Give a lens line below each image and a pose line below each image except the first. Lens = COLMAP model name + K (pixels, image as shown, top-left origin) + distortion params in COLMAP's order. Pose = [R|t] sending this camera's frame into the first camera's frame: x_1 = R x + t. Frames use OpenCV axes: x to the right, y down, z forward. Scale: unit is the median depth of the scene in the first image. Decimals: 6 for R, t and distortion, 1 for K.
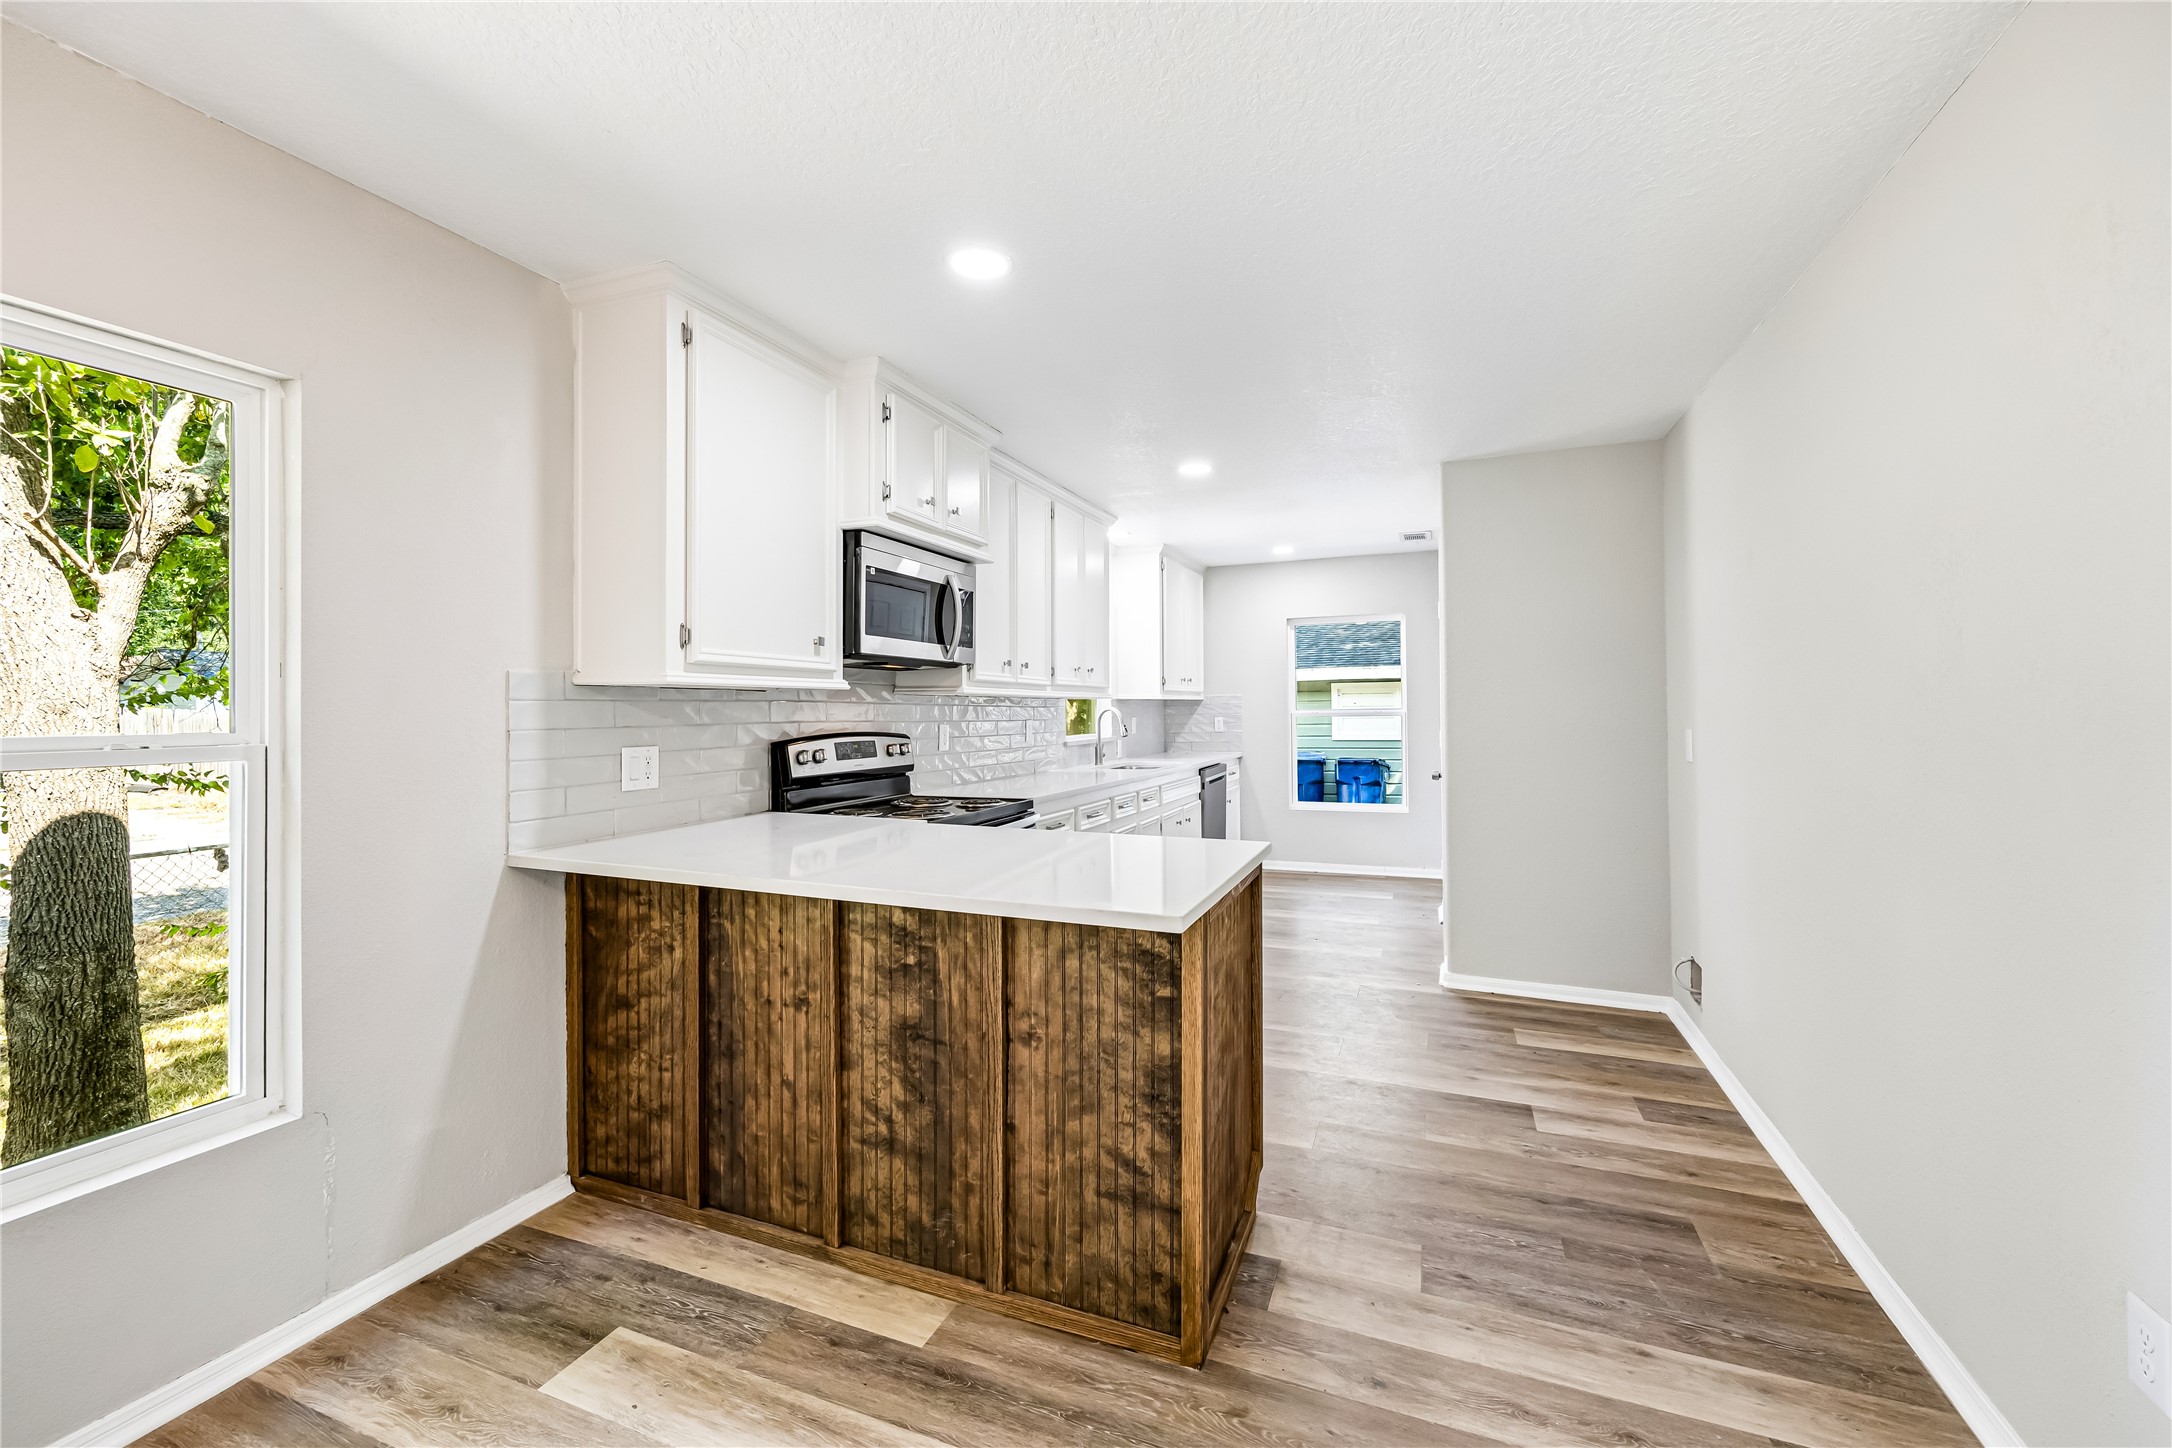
lens RADIAL K [[875.8, 0, 1092.8], [0, 875.8, 705.6], [0, 0, 1]] dist [-0.001016, 0.000292]
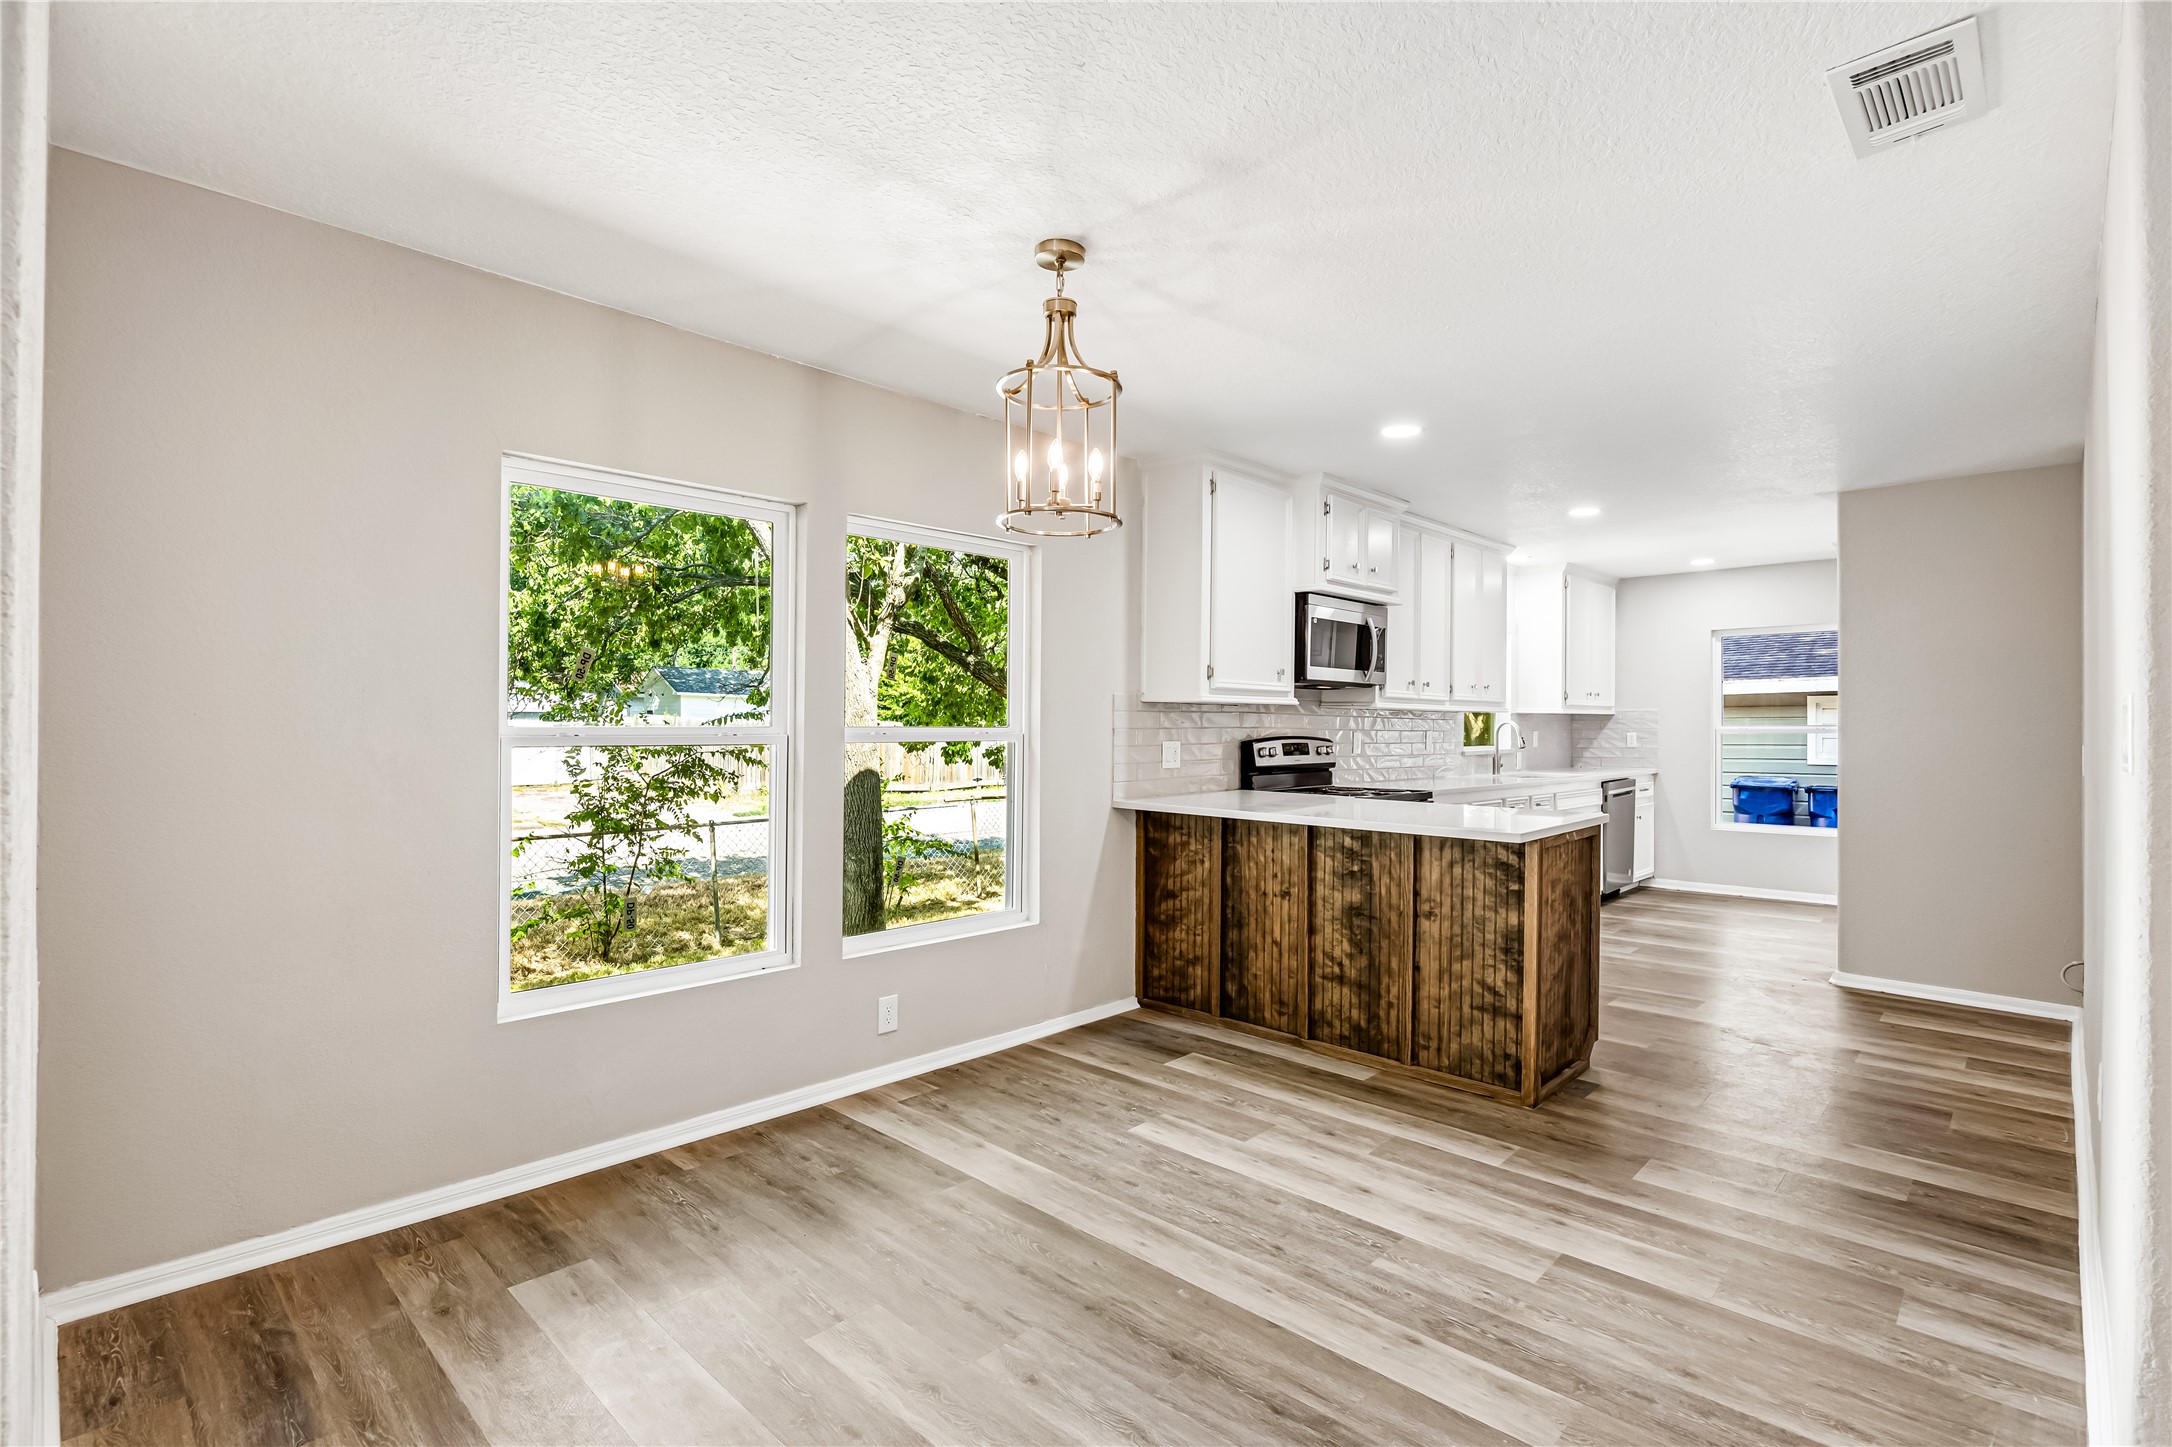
lens RADIAL K [[1035.2, 0, 1091.3], [0, 1035.2, 730.5], [0, 0, 1]] dist [-0.011727, 0.001082]
pose [[0.926806, 0.012392, -0.375336, 0.054994], [-0.008491, 0.999891, 0.012045, 0.008371], [0.375444, -0.007977, 0.926811, -0.903125]]
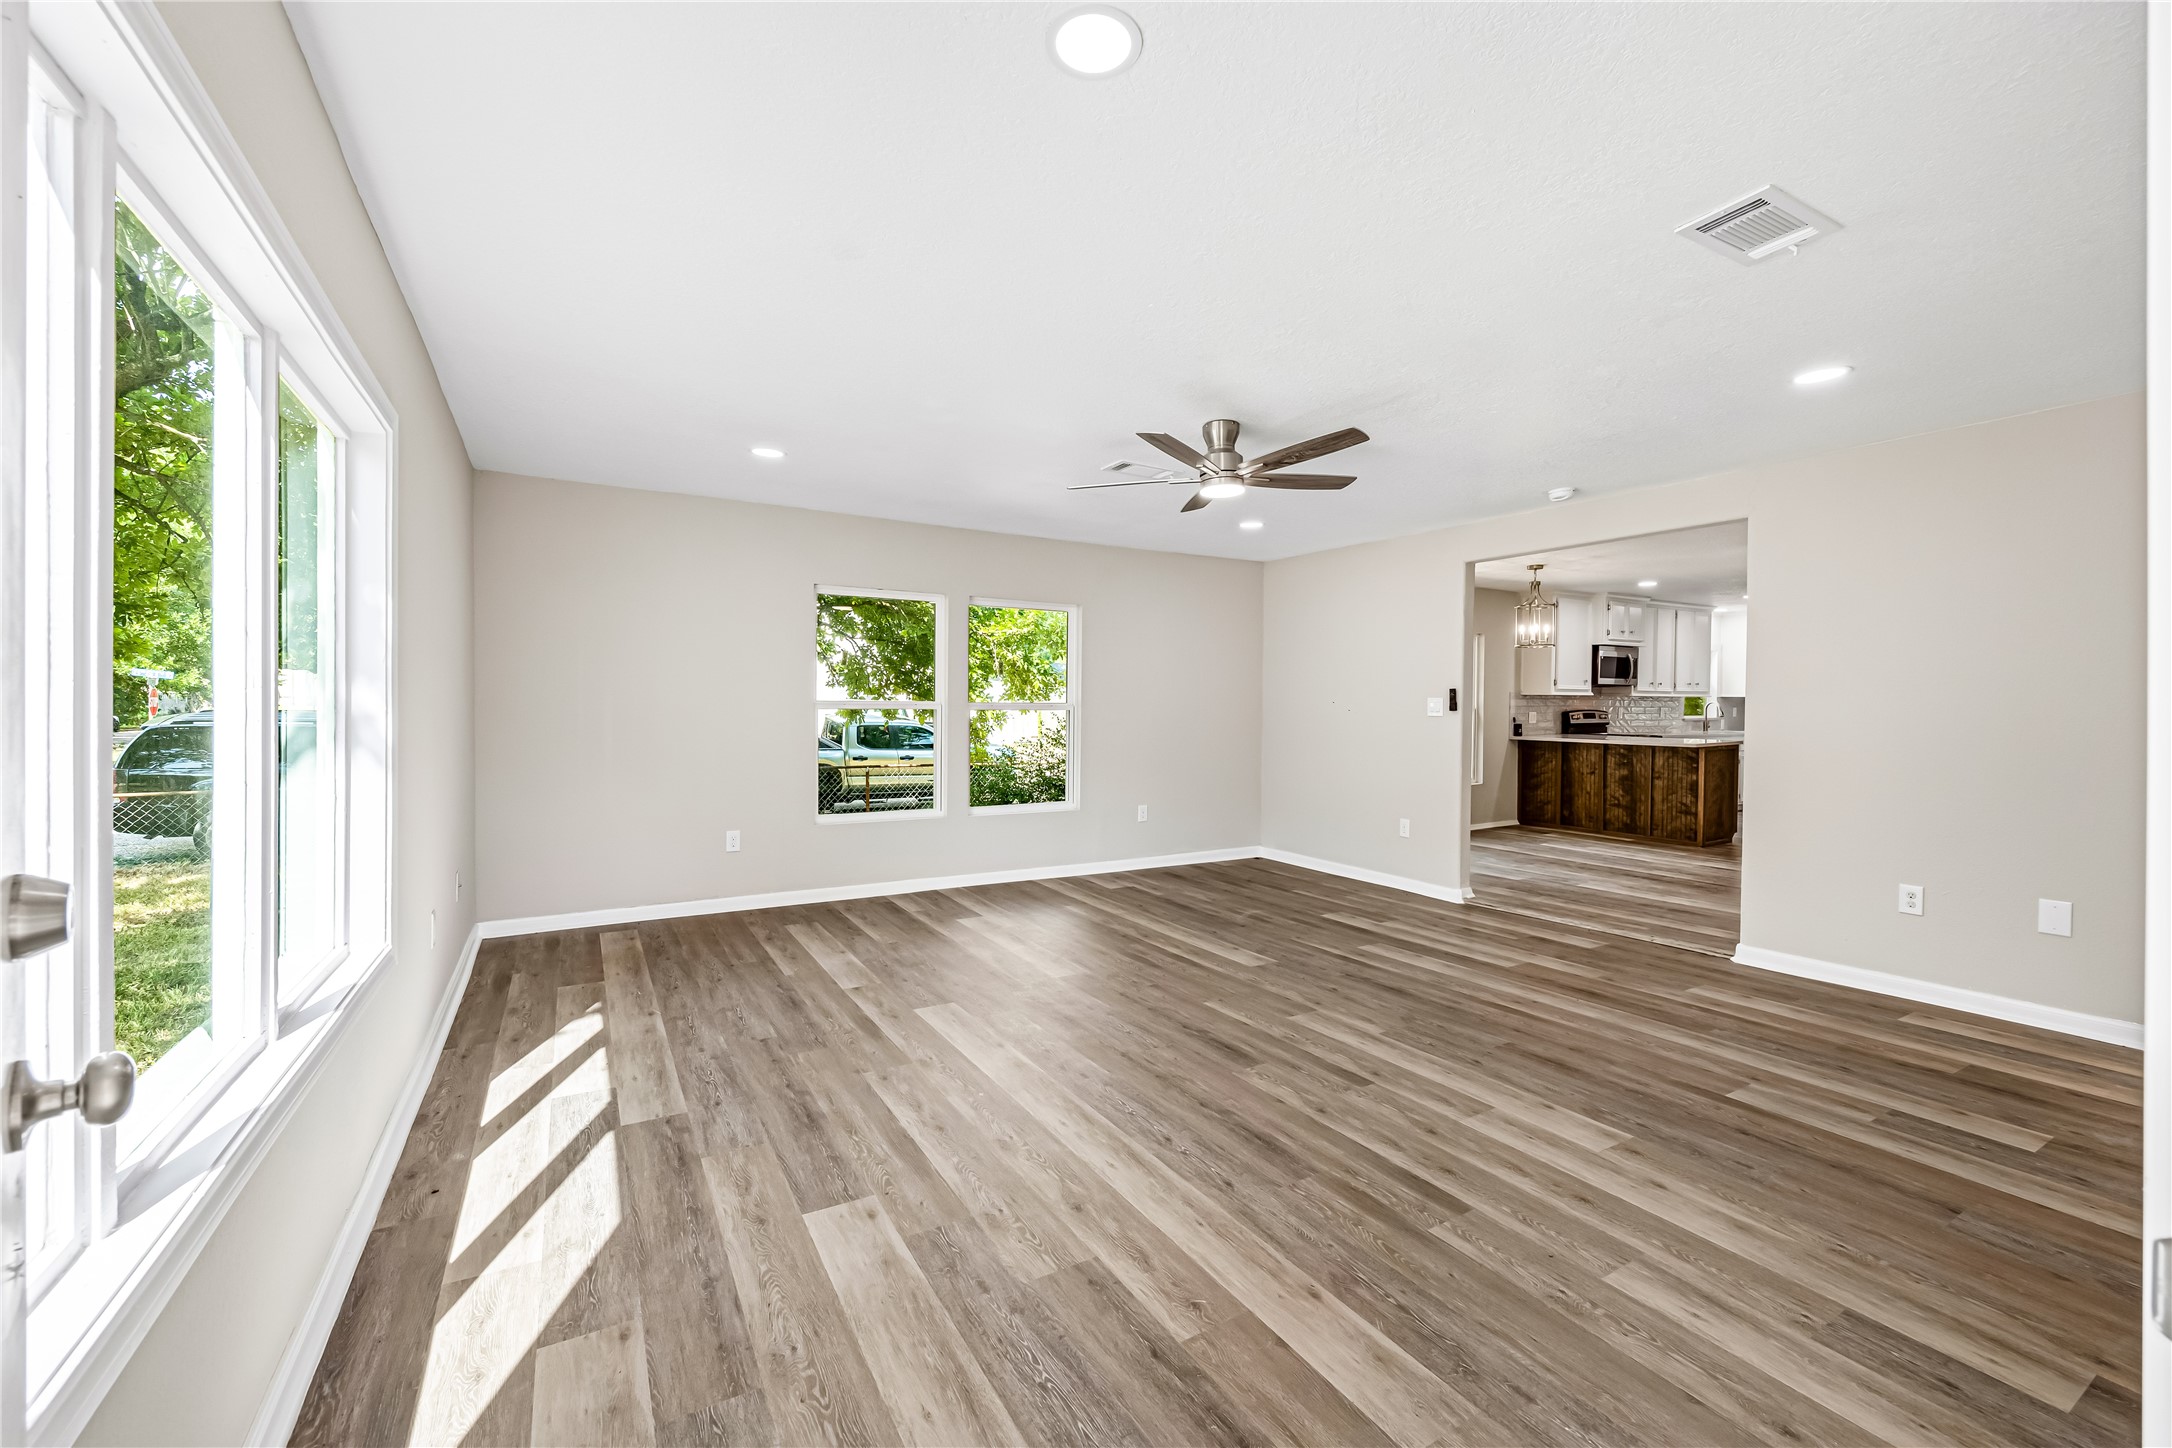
lens RADIAL K [[875.8, 0, 1089.4], [0, 875.8, 715.0], [0, 0, 1]] dist [-0.001016, 0.000292]
pose [[0.793039, 0.021315, -0.608798, 0.178375], [-0.009925, 0.999707, 0.022073, 0.003272], [0.609090, -0.011462, 0.793018, -2.375020]]
